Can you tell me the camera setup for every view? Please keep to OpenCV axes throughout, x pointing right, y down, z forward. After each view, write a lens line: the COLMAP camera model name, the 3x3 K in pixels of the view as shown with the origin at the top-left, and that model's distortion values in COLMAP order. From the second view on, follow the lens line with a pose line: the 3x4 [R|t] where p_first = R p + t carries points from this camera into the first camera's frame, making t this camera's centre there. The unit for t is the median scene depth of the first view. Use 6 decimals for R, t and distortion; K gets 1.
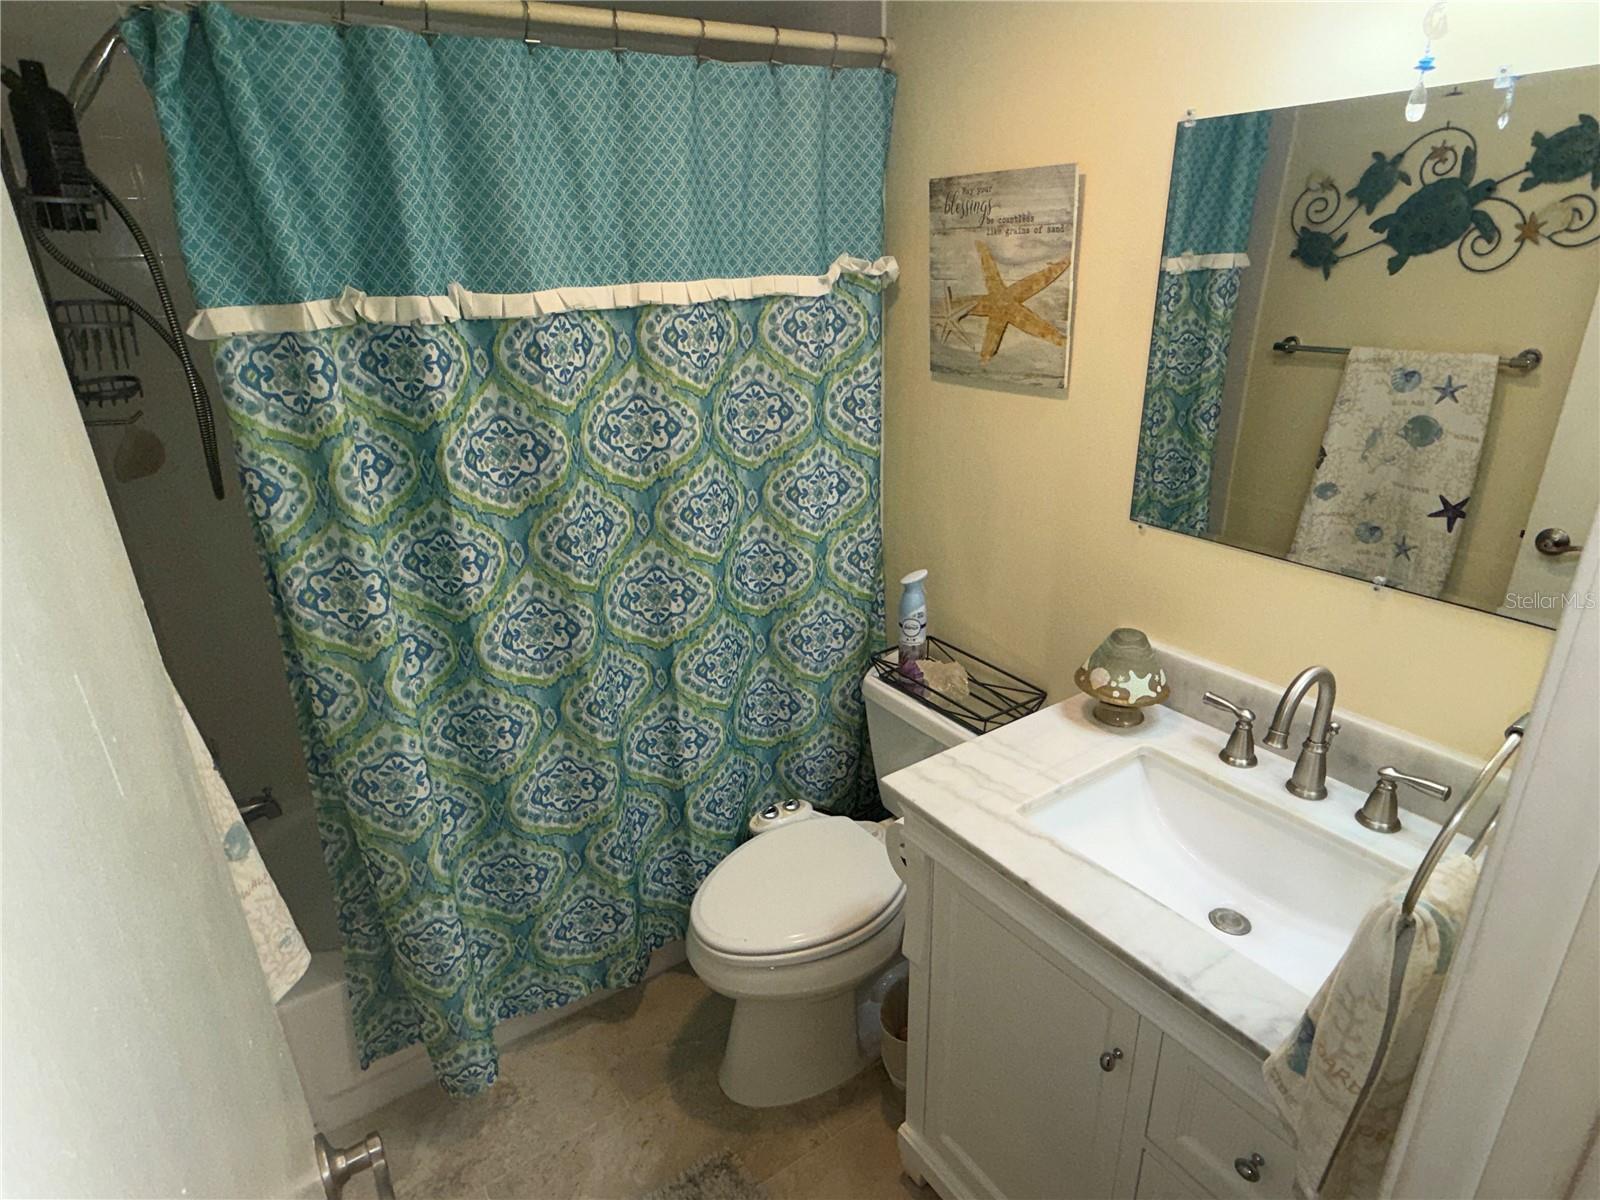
lens RADIAL K [[876.7, 0, 810.5], [0, 876.7, 595.4], [0, 0, 1]] dist [0.003384, -0.001263]
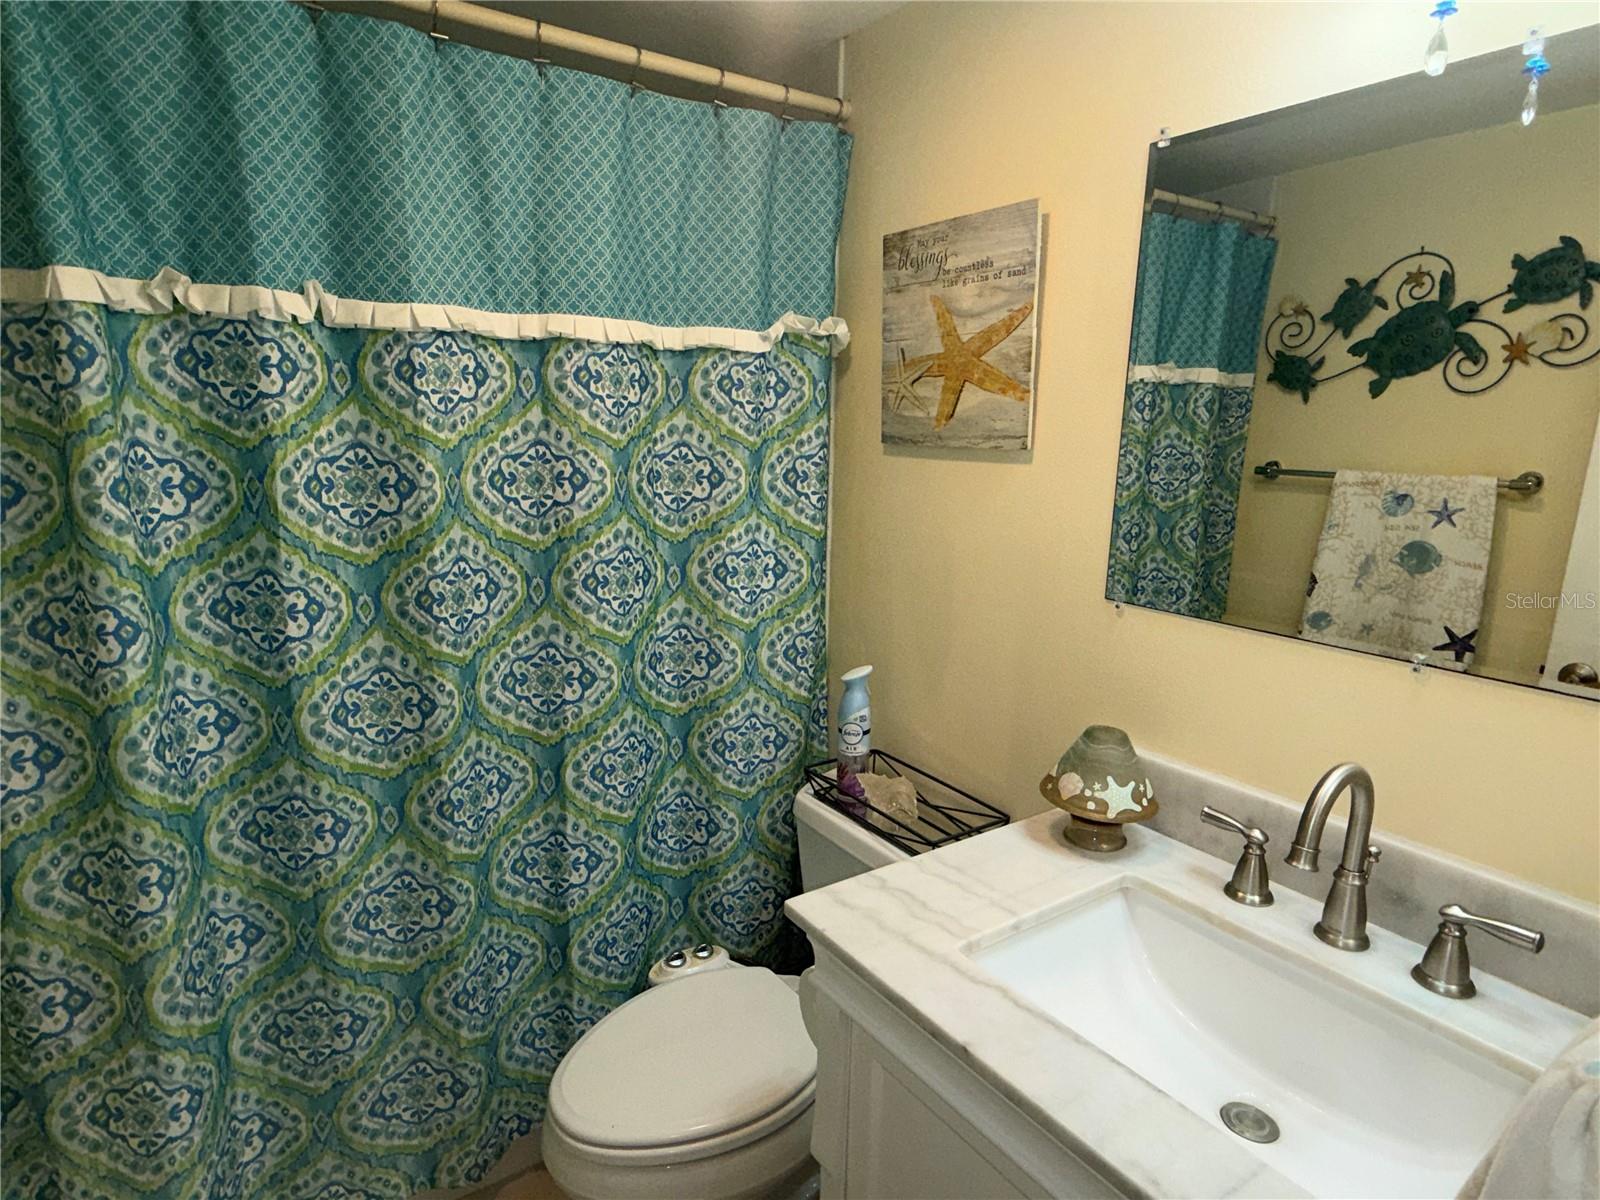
lens RADIAL K [[888.4, 0, 801.9], [0, 888.4, 593.9], [0, 0, 1]] dist [0.002390, 0.002558]
pose [[0.998890, 0.045111, 0.013524, 0.050780], [-0.042131, 0.984301, -0.171398, 0.054732], [-0.021044, 0.170638, 0.985109, 0.135713]]
